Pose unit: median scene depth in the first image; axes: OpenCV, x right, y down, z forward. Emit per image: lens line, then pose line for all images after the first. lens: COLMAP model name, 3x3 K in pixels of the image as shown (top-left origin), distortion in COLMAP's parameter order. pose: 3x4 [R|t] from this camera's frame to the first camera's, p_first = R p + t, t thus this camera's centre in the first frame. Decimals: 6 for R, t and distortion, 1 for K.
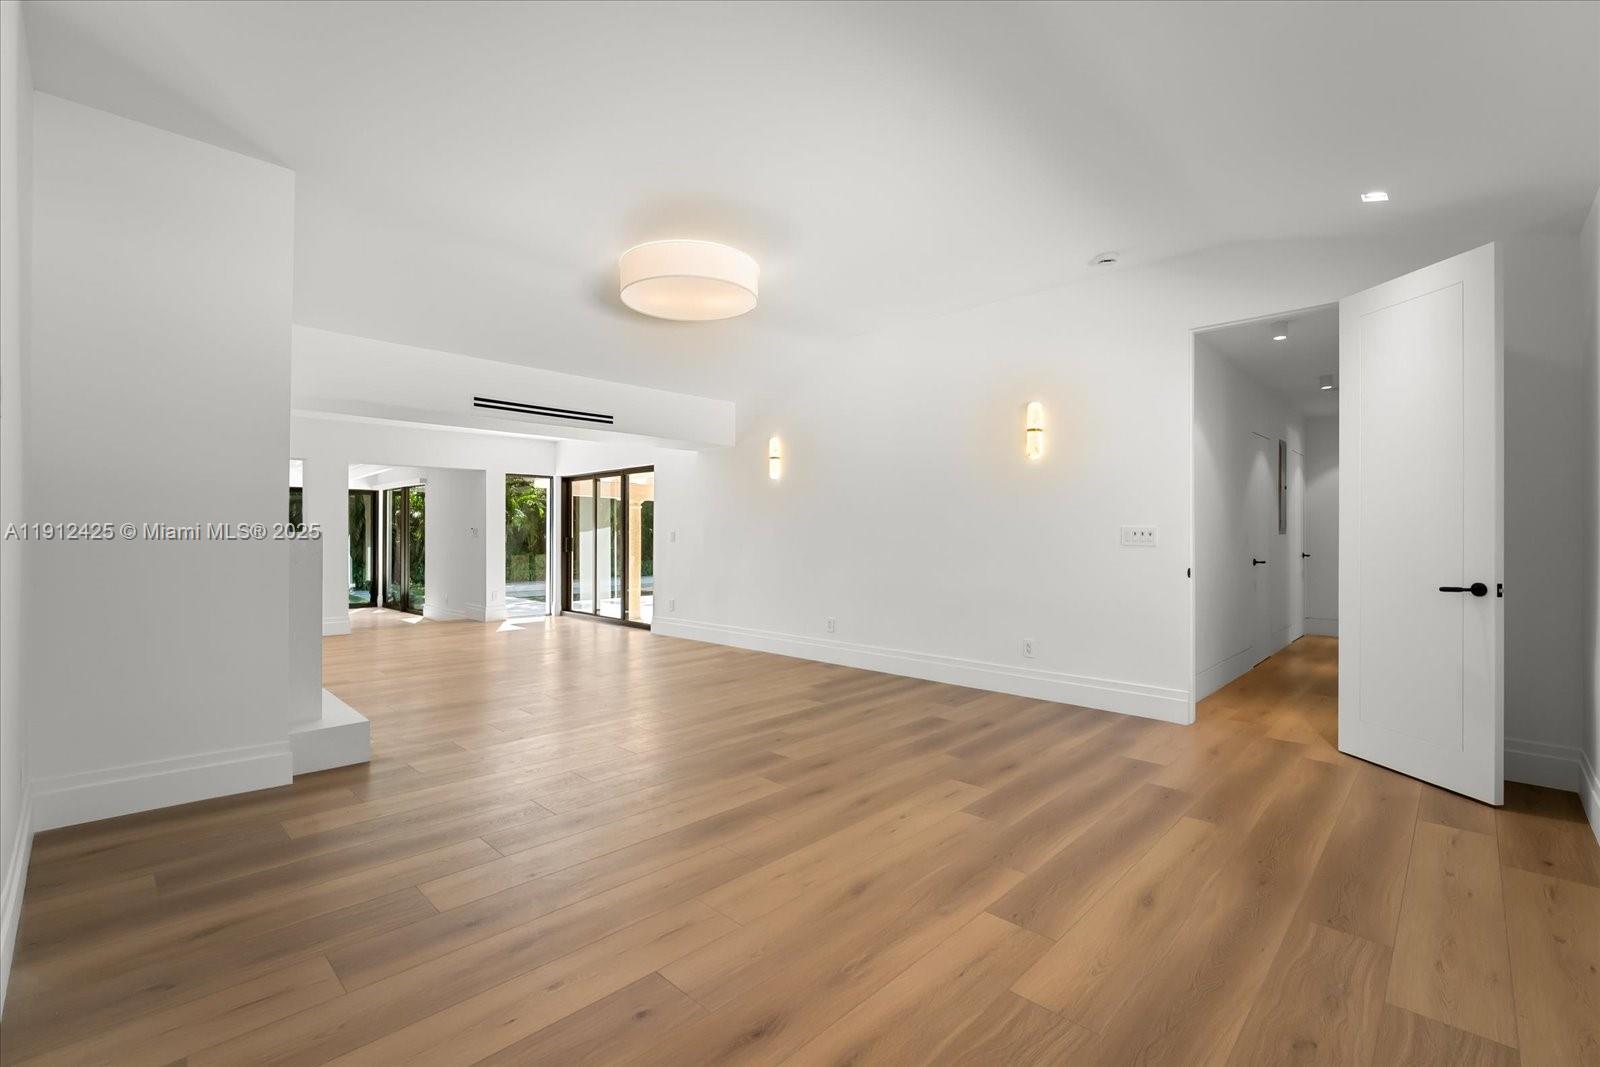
lens RADIAL K [[664.6, 0, 805.0], [0, 664.6, 530.8], [0, 0, 1]] dist [-0.011148, 0.001317]
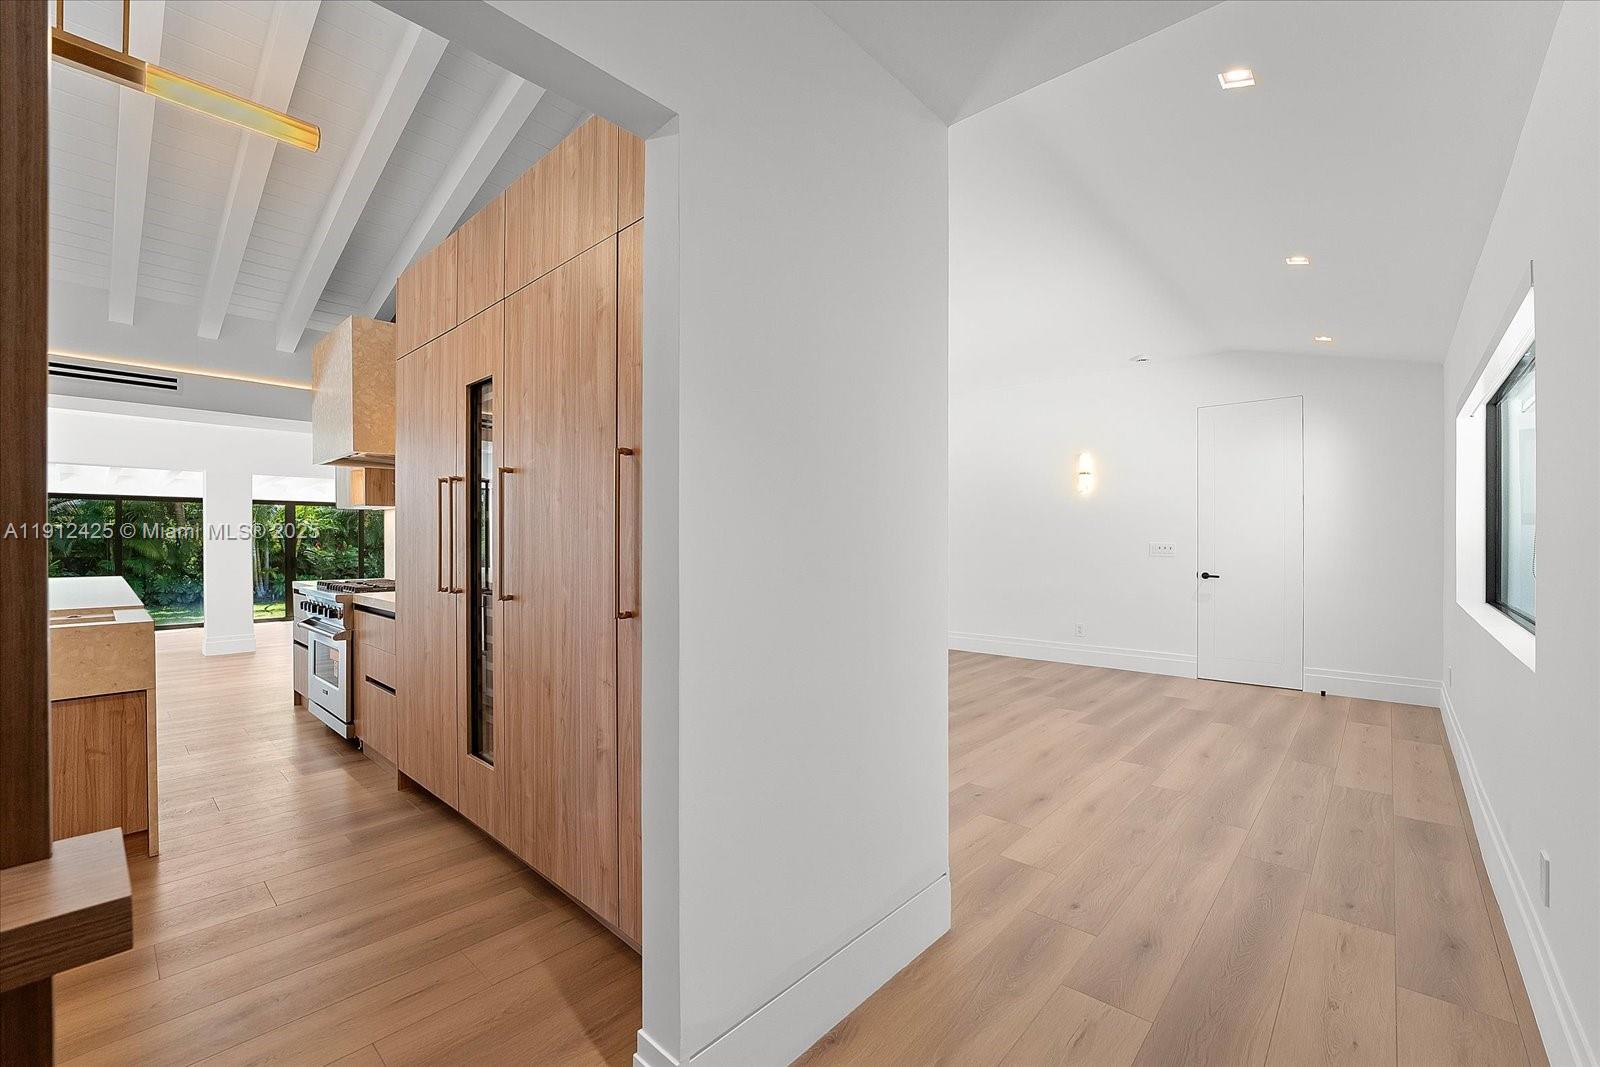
lens RADIAL K [[664.6, 0, 787.6], [0, 664.6, 545.1], [0, 0, 1]] dist [-0.011148, 0.001317]
pose [[0.998831, -0.004159, 0.048166, -0.475012], [0.003594, 0.999924, 0.011813, -0.026956], [-0.048212, -0.011626, 0.998769, -0.500698]]
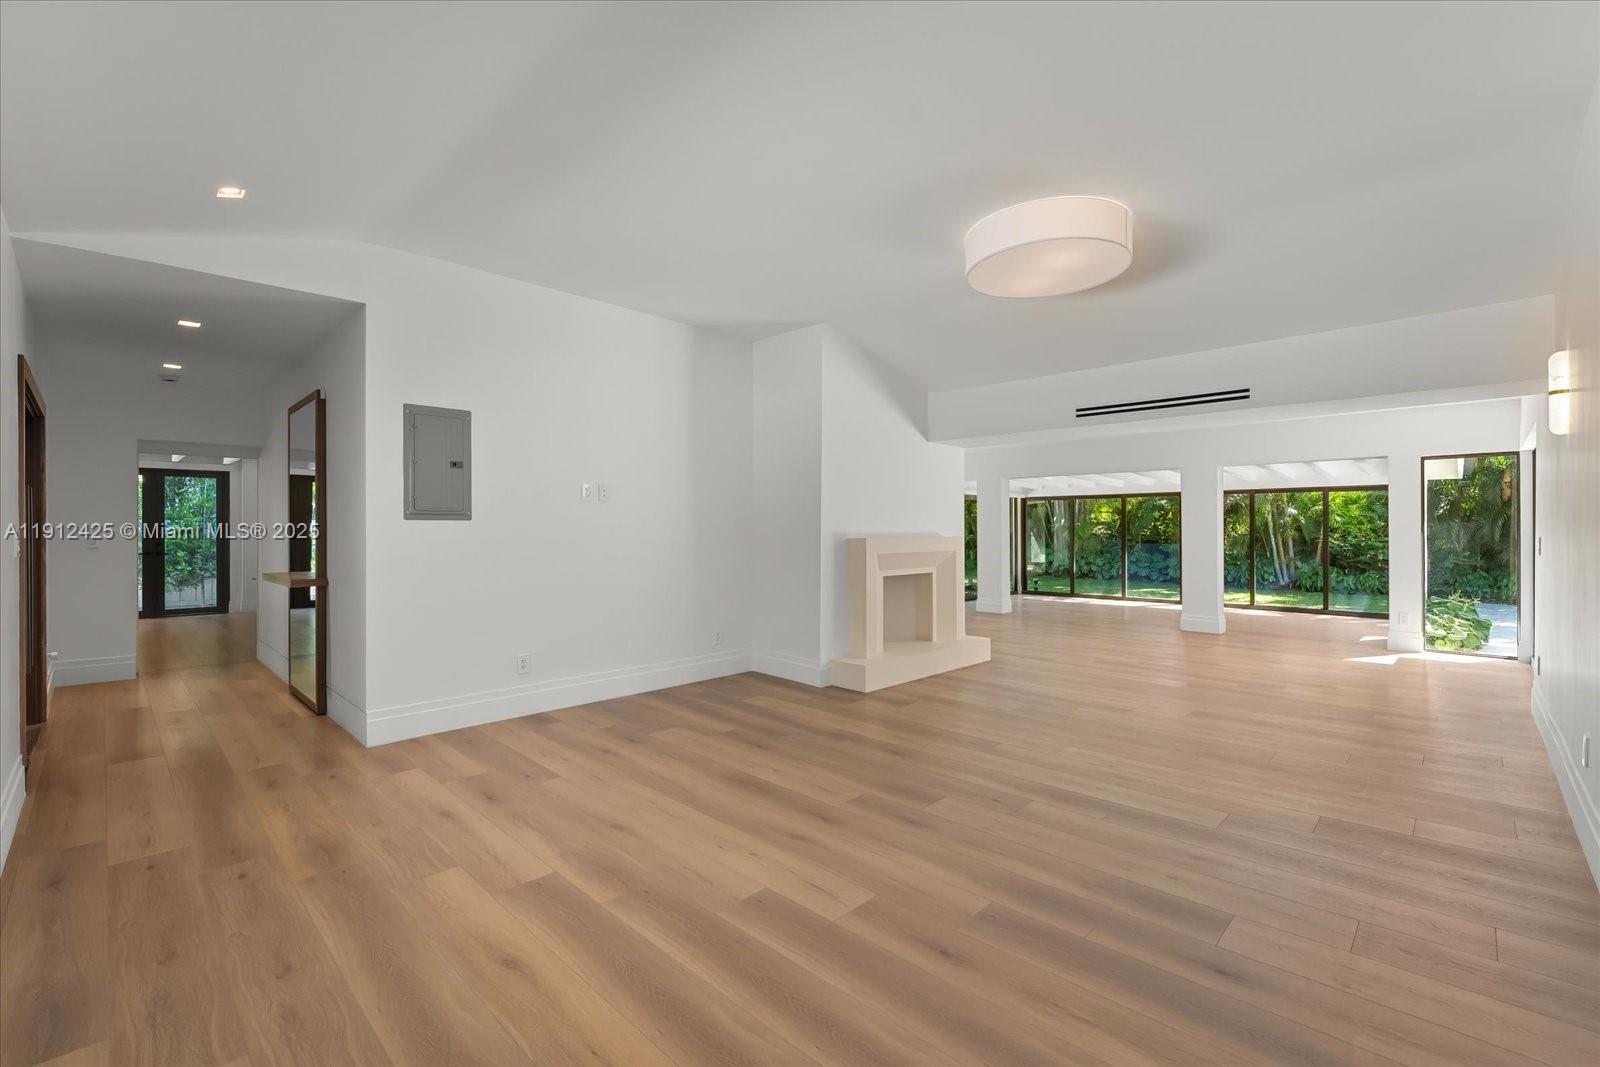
lens RADIAL K [[701.9, 0, 821.3], [0, 701.9, 531.8], [0, 0, 1]] dist [-0.015360, 0.000556]
pose [[0.023303, 0.002733, -0.999725, 0.981790], [0.001977, 0.999994, 0.002780, -0.018980], [0.999726, -0.002041, 0.023297, 0.935730]]
